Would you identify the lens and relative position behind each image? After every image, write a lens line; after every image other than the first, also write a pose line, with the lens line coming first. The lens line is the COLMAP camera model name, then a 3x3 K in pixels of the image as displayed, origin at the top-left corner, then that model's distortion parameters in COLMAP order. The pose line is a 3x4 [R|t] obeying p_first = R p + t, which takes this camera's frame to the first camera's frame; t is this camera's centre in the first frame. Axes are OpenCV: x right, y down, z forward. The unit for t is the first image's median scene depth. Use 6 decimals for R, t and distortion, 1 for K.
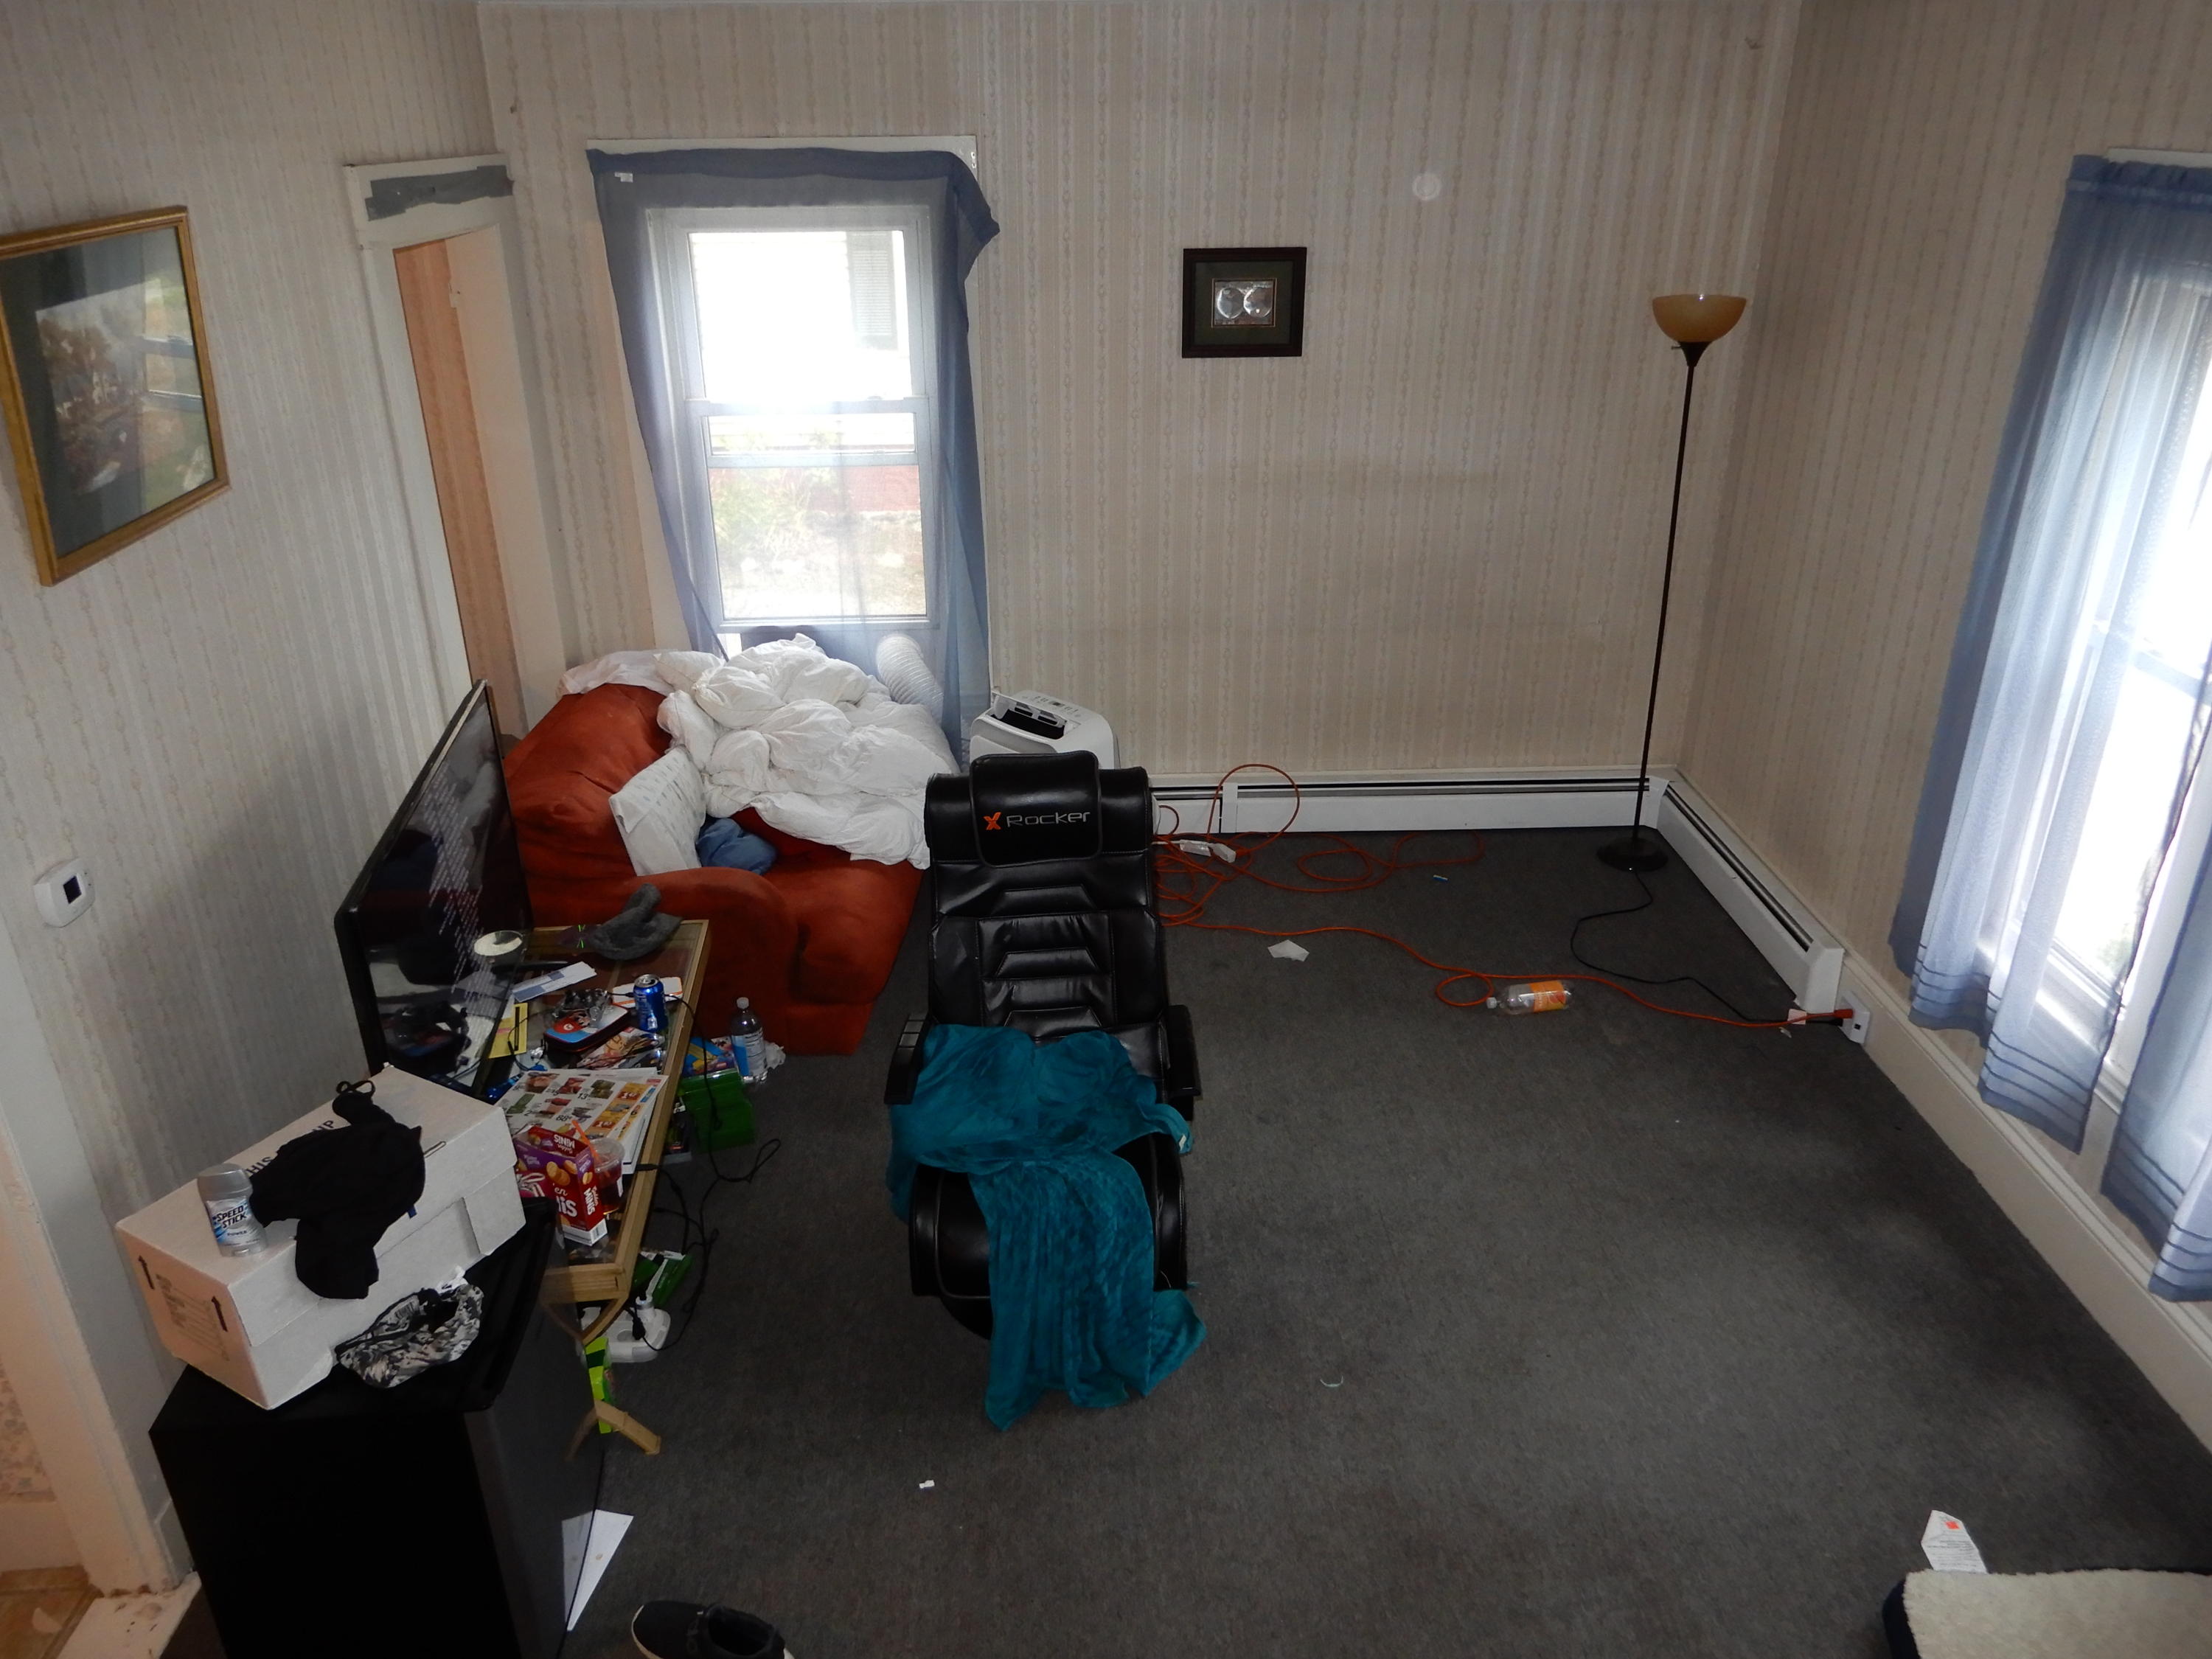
lens RADIAL K [[1567.9, 0, 1092.1], [0, 1567.9, 822.8], [0, 0, 1]] dist [-0.002115, 0.003500]
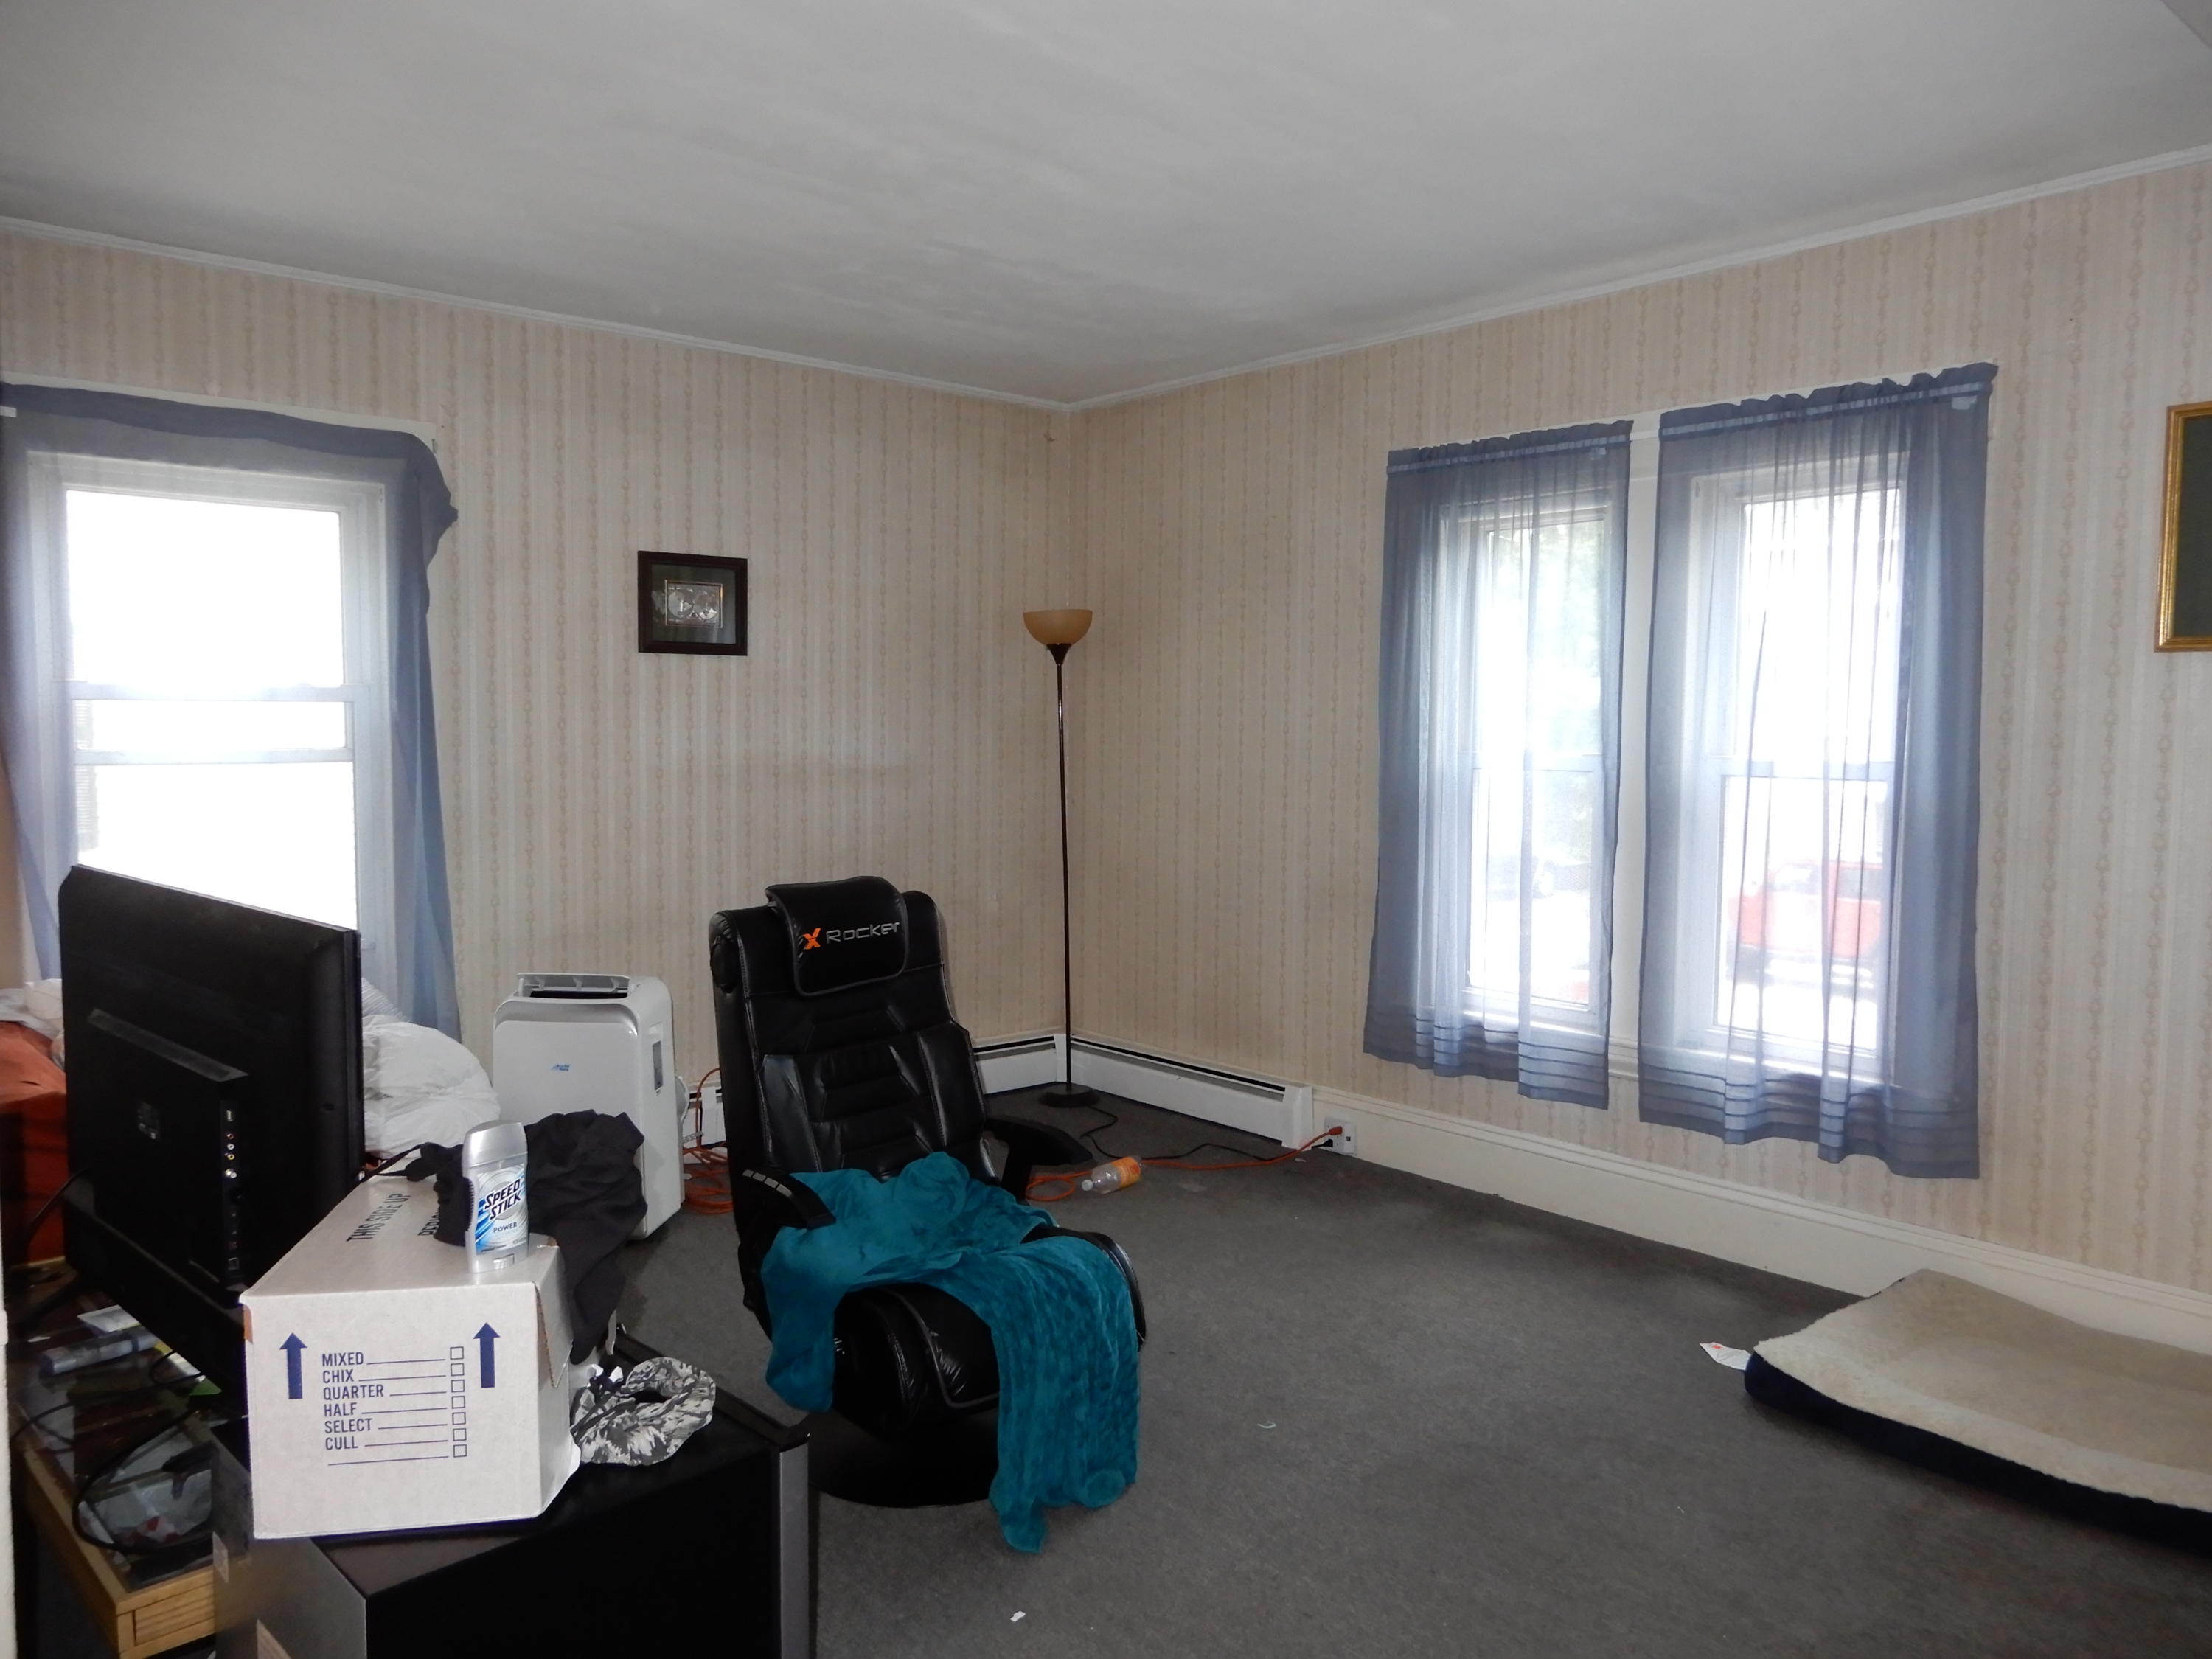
lens RADIAL K [[1567.9, 0, 1092.1], [0, 1567.9, 822.8], [0, 0, 1]] dist [-0.002115, 0.003500]
pose [[0.782232, -0.025110, 0.622481, -0.367838], [0.248540, 0.928806, -0.274859, 0.168453], [-0.571262, 0.369715, 0.732783, 0.129702]]
